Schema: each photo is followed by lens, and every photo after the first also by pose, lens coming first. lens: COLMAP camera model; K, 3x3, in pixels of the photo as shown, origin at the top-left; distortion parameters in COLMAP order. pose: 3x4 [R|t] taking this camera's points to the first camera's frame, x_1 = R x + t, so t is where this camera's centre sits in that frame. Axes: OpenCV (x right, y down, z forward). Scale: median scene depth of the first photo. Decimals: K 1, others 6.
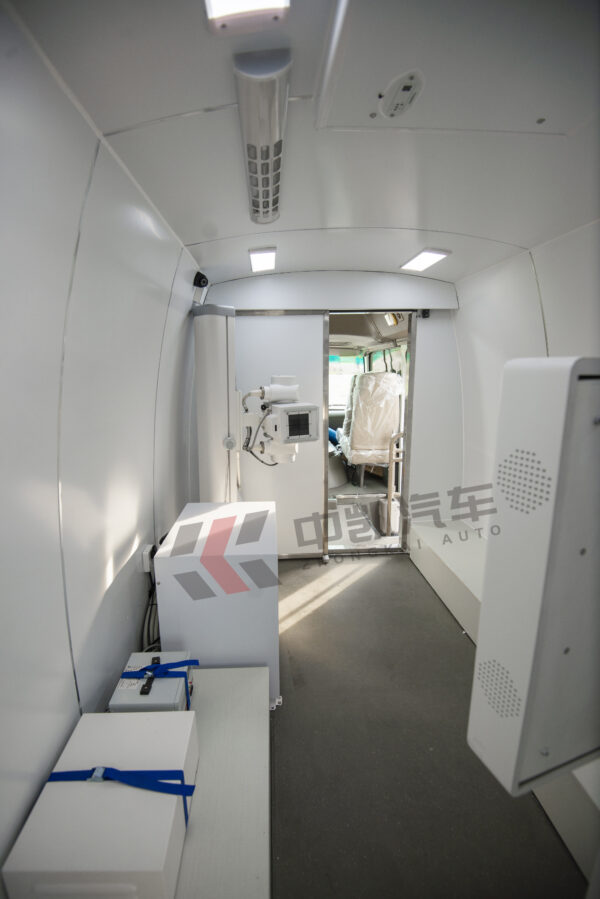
lens RADIAL K [[435.2, 0, 295.3], [0, 435.2, 453.2], [0, 0, 1]] dist [-0.002982, 0.000204]
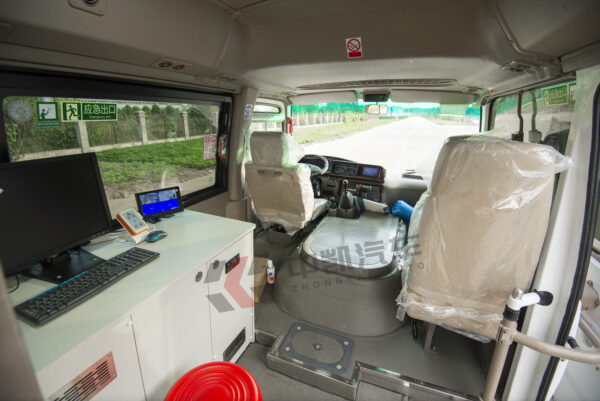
lens RADIAL K [[290.5, 0, 306.3], [0, 290.5, 187.4], [0, 0, 1]] dist [-0.002982, 0.000204]
pose [[0.911950, 0.132295, -0.388388, 0.114152], [-0.111519, 0.990877, 0.075669, -0.116027], [0.394856, -0.025694, 0.918384, 0.550700]]
